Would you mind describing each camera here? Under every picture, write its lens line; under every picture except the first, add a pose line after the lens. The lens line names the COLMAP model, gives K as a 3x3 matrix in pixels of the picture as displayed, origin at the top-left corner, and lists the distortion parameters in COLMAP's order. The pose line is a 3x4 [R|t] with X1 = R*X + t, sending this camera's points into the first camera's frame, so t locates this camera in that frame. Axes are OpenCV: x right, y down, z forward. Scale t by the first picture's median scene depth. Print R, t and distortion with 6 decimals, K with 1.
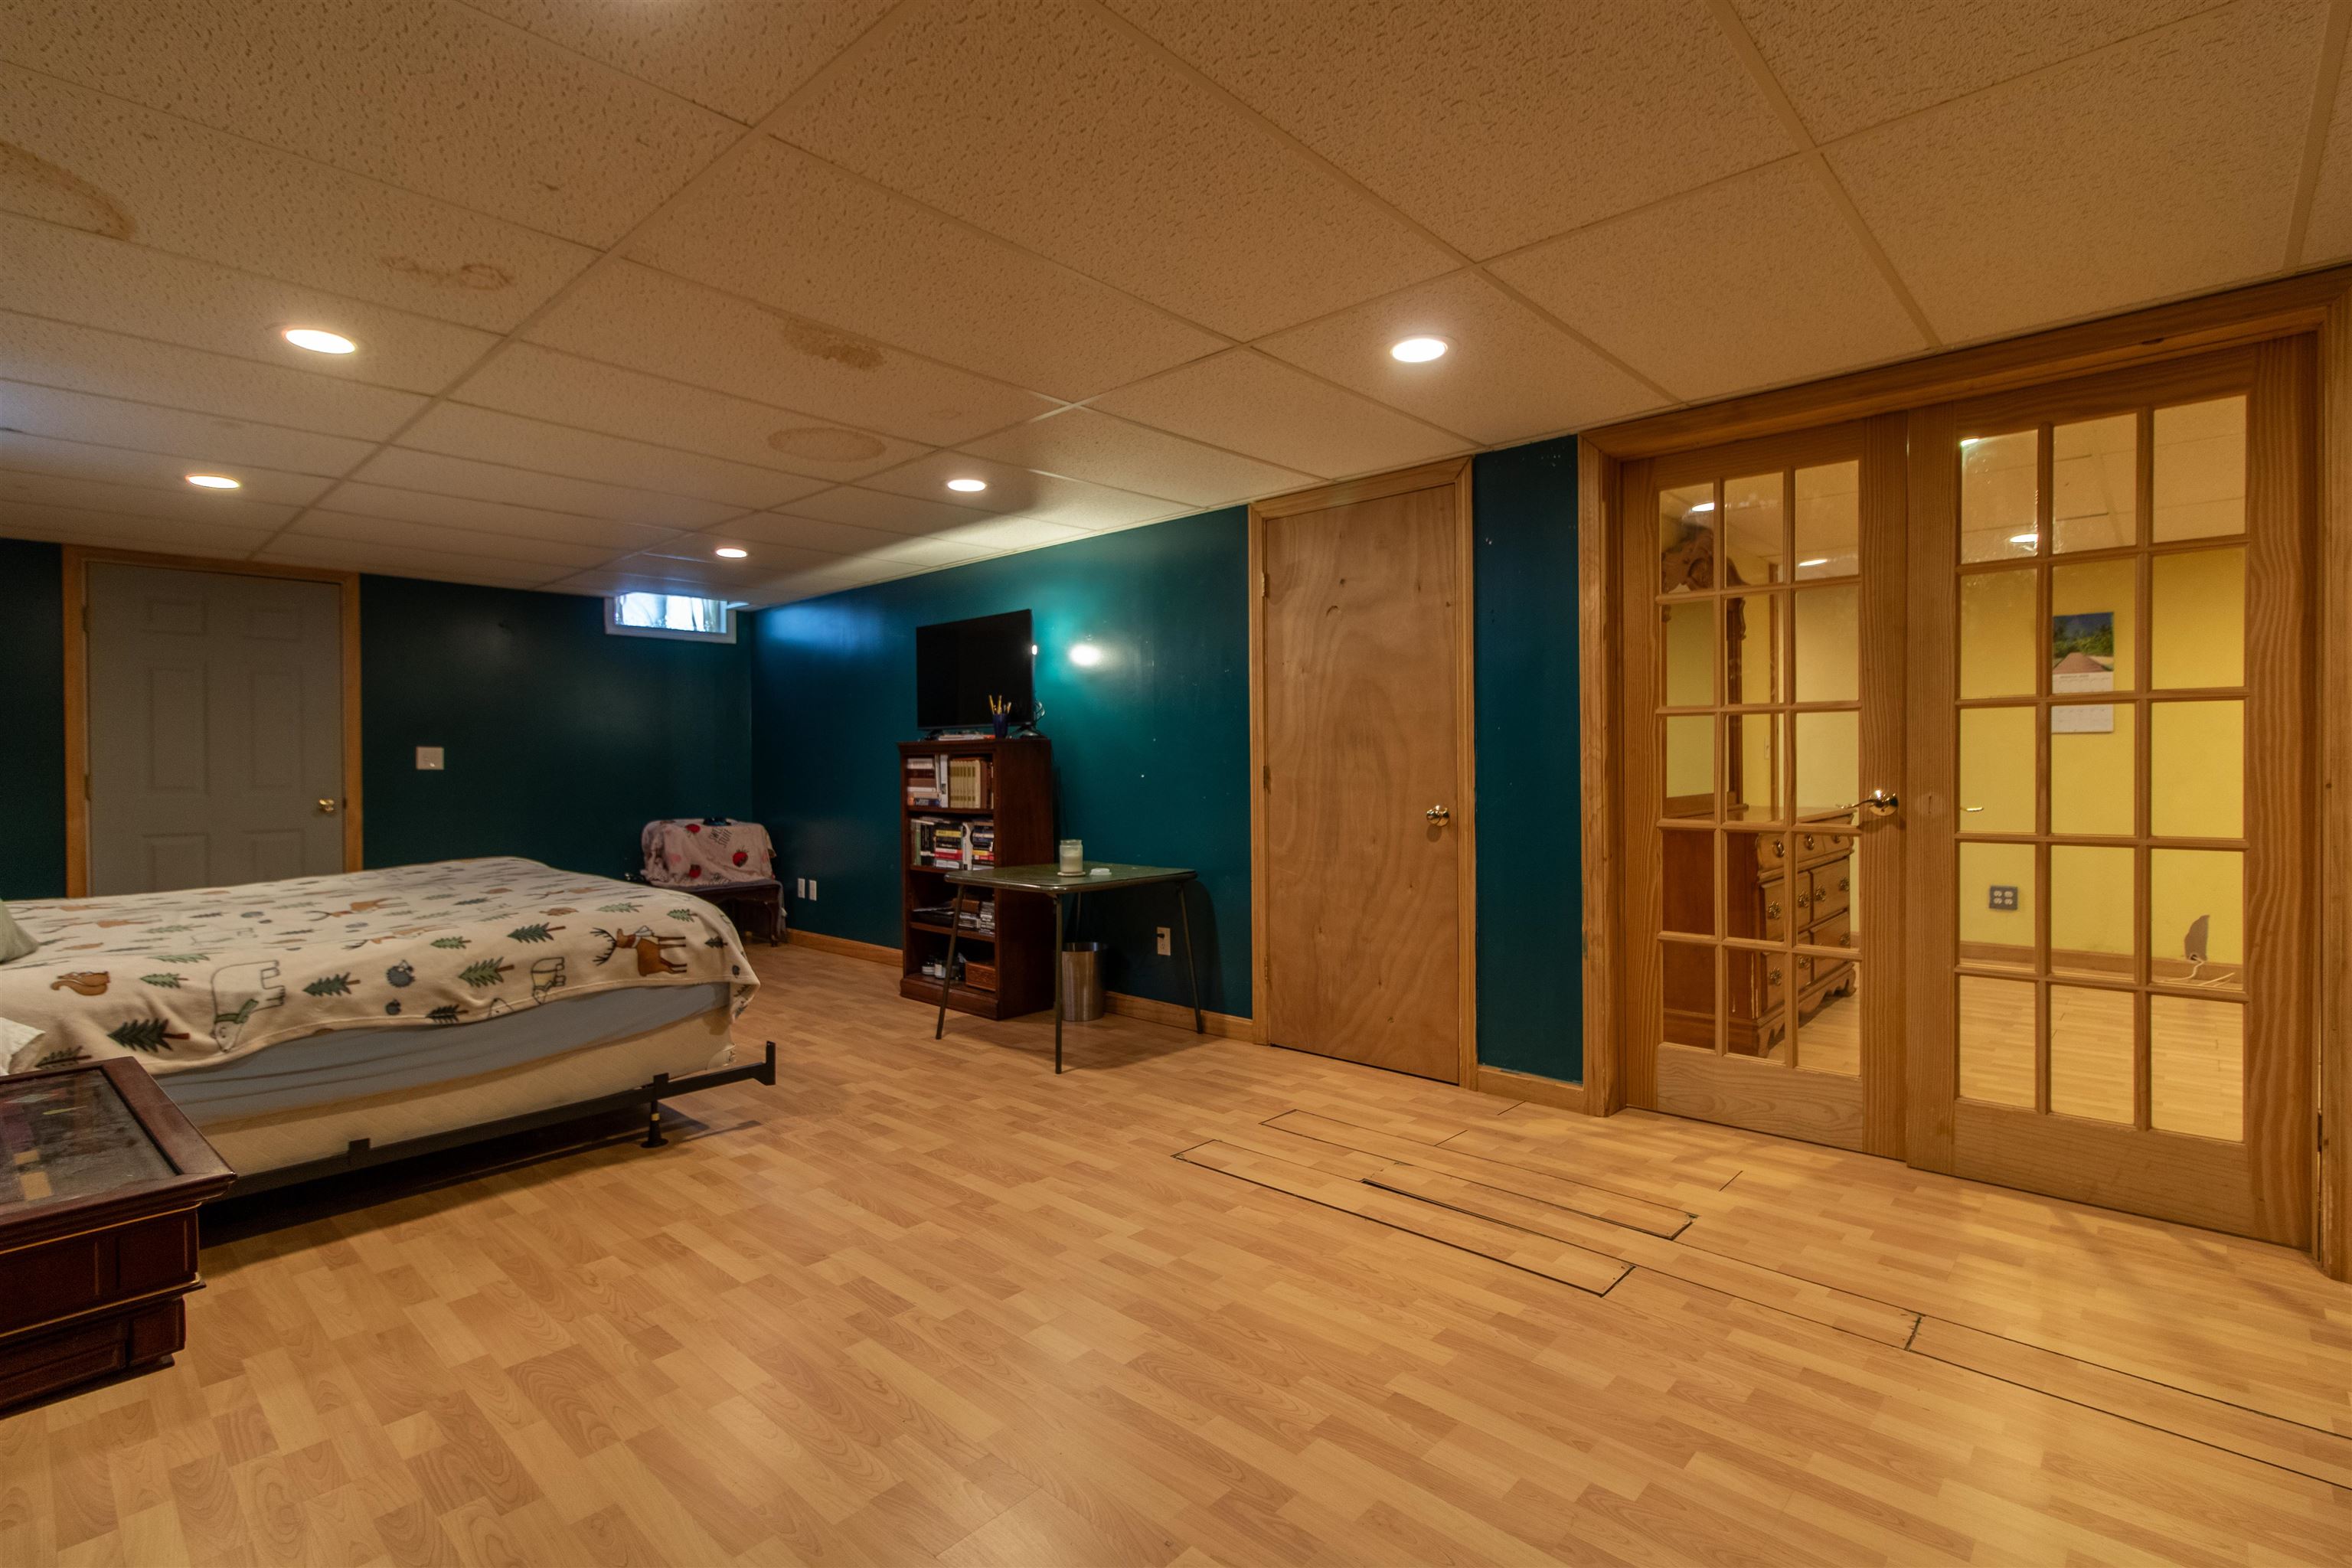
lens RADIAL K [[1098.4, 0, 1181.1], [0, 1098.4, 767.9], [0, 0, 1]] dist [-0.001450, 0.000654]
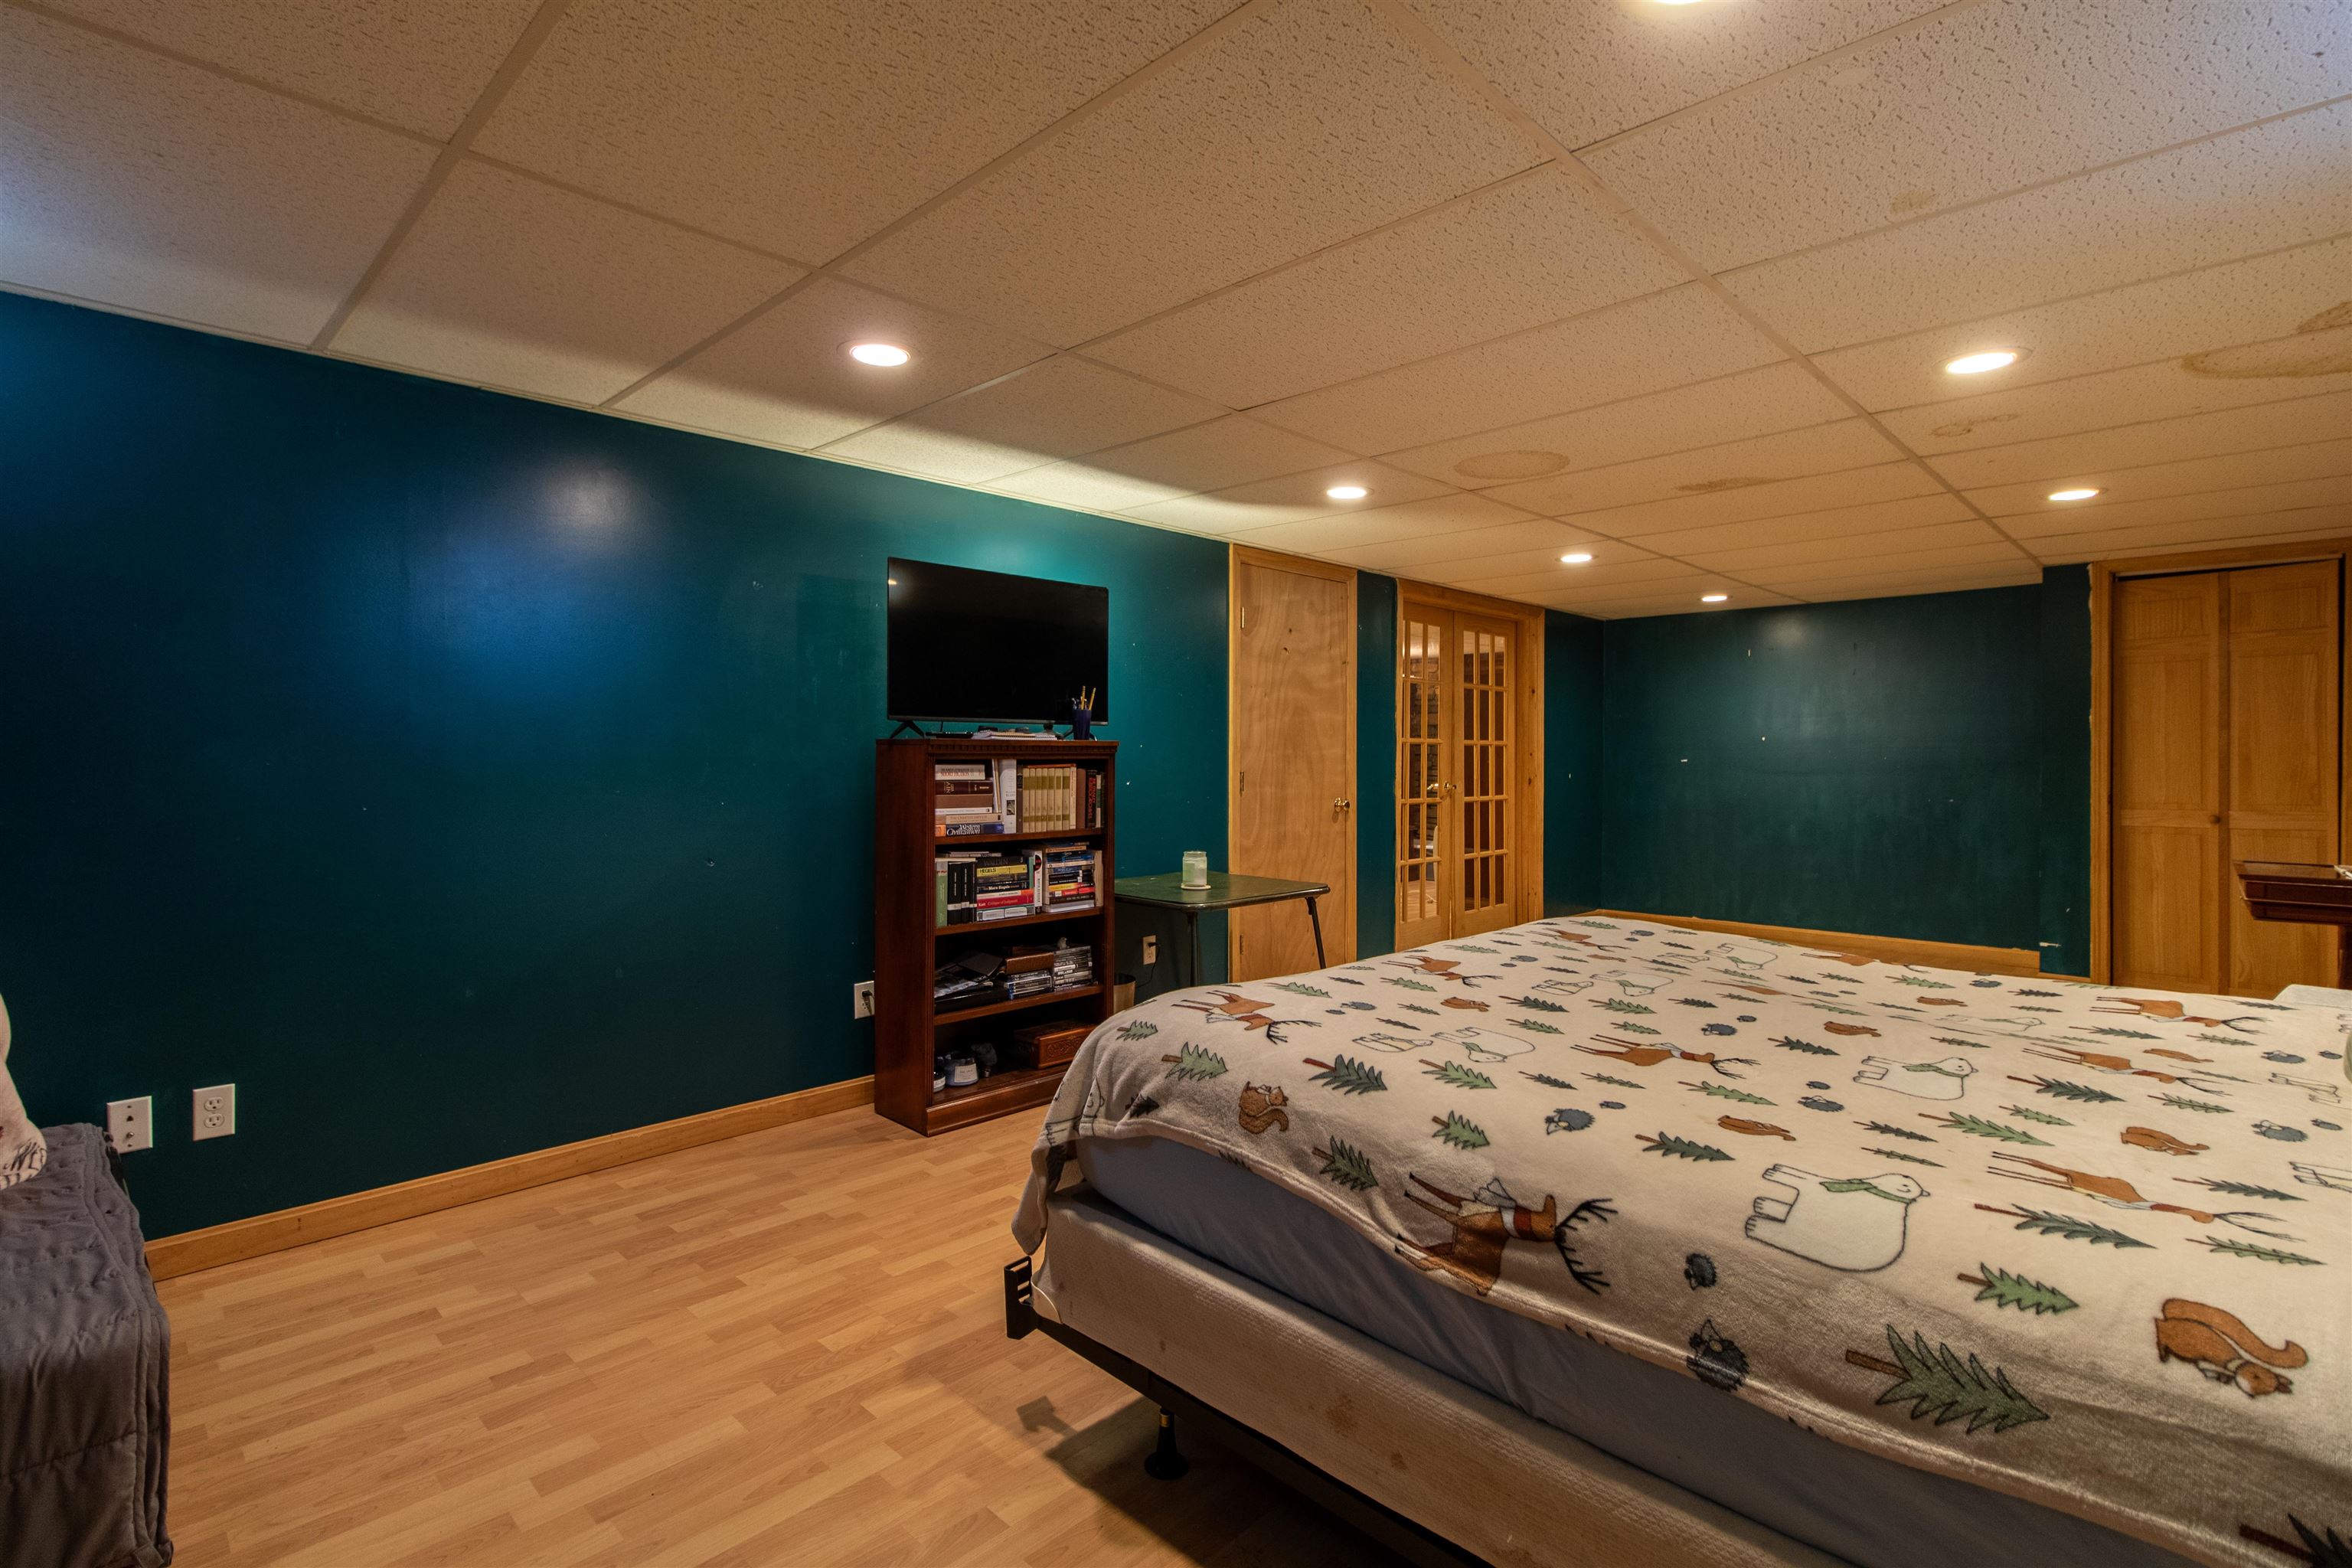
lens RADIAL K [[1098.4, 0, 1181.1], [0, 1098.4, 767.9], [0, 0, 1]] dist [-0.001450, 0.000654]
pose [[0.034193, -0.002723, 0.999412, -0.934676], [0.004574, 0.999986, 0.002568, -0.008254], [-0.999405, 0.004483, 0.034205, 0.872638]]
